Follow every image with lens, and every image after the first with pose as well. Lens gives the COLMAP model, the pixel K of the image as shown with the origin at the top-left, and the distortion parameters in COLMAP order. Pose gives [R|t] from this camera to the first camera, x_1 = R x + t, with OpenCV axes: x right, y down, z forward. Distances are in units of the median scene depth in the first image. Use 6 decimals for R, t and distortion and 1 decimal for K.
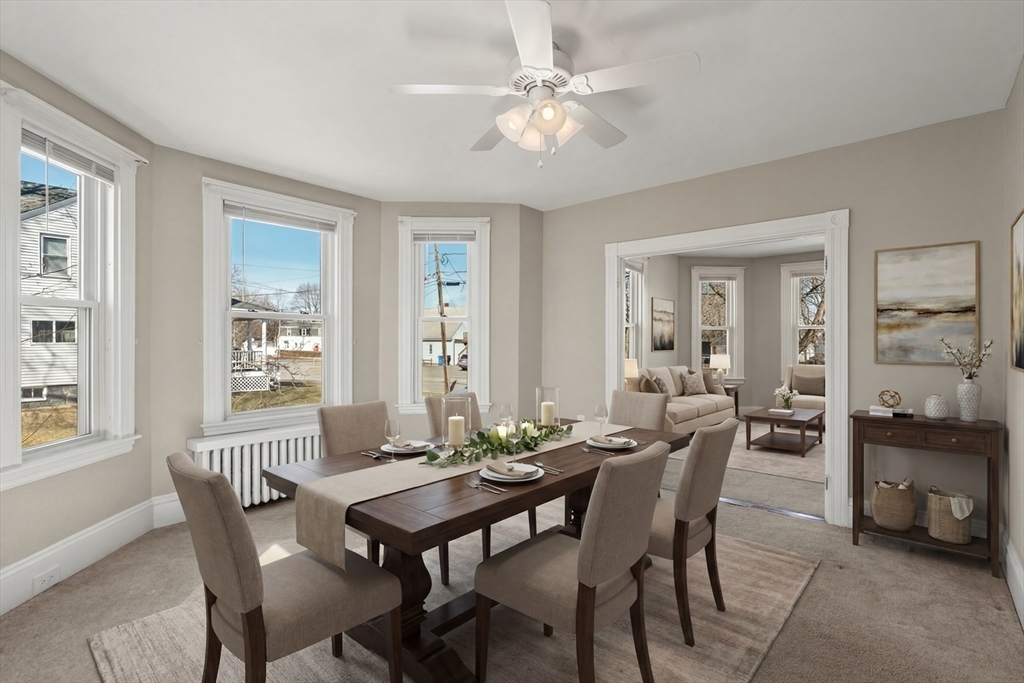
lens RADIAL K [[463.5, 0, 512.0], [0, 463.5, 341.5], [0, 0, 1]] dist [-0.001081, 0.000038]
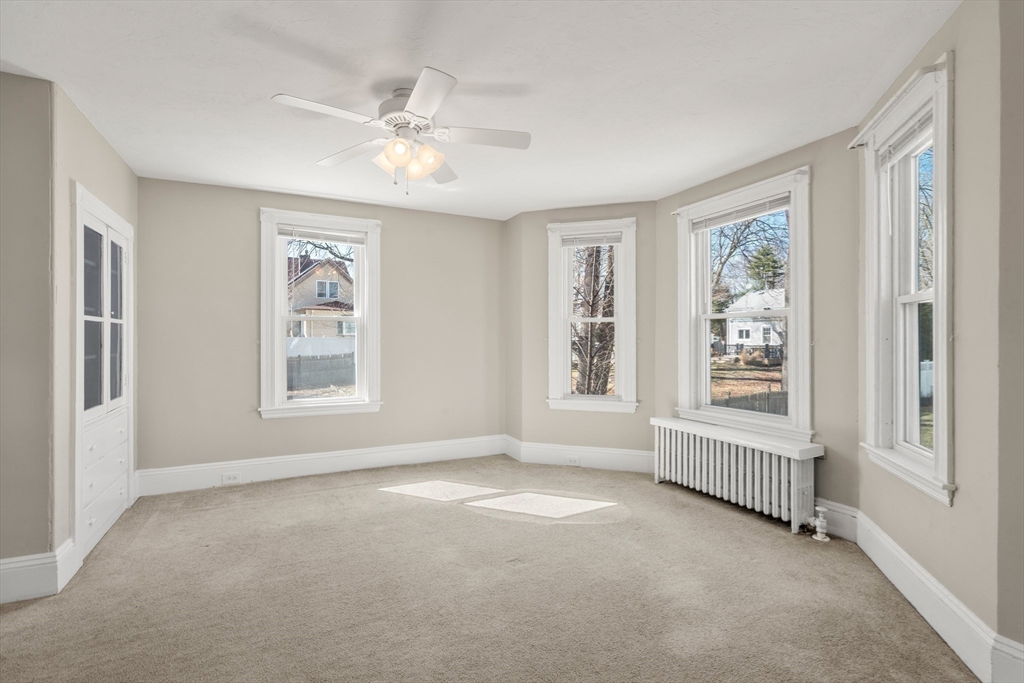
lens RADIAL K [[478.3, 0, 512.0], [0, 478.3, 341.5], [0, 0, 1]] dist [-0.031377, 0.000133]
pose [[-0.376928, 0.000127, -0.926242, 0.734229], [-0.001204, 0.999999, 0.000628, 0.001166], [0.926242, 0.001352, -0.376928, 1.143752]]
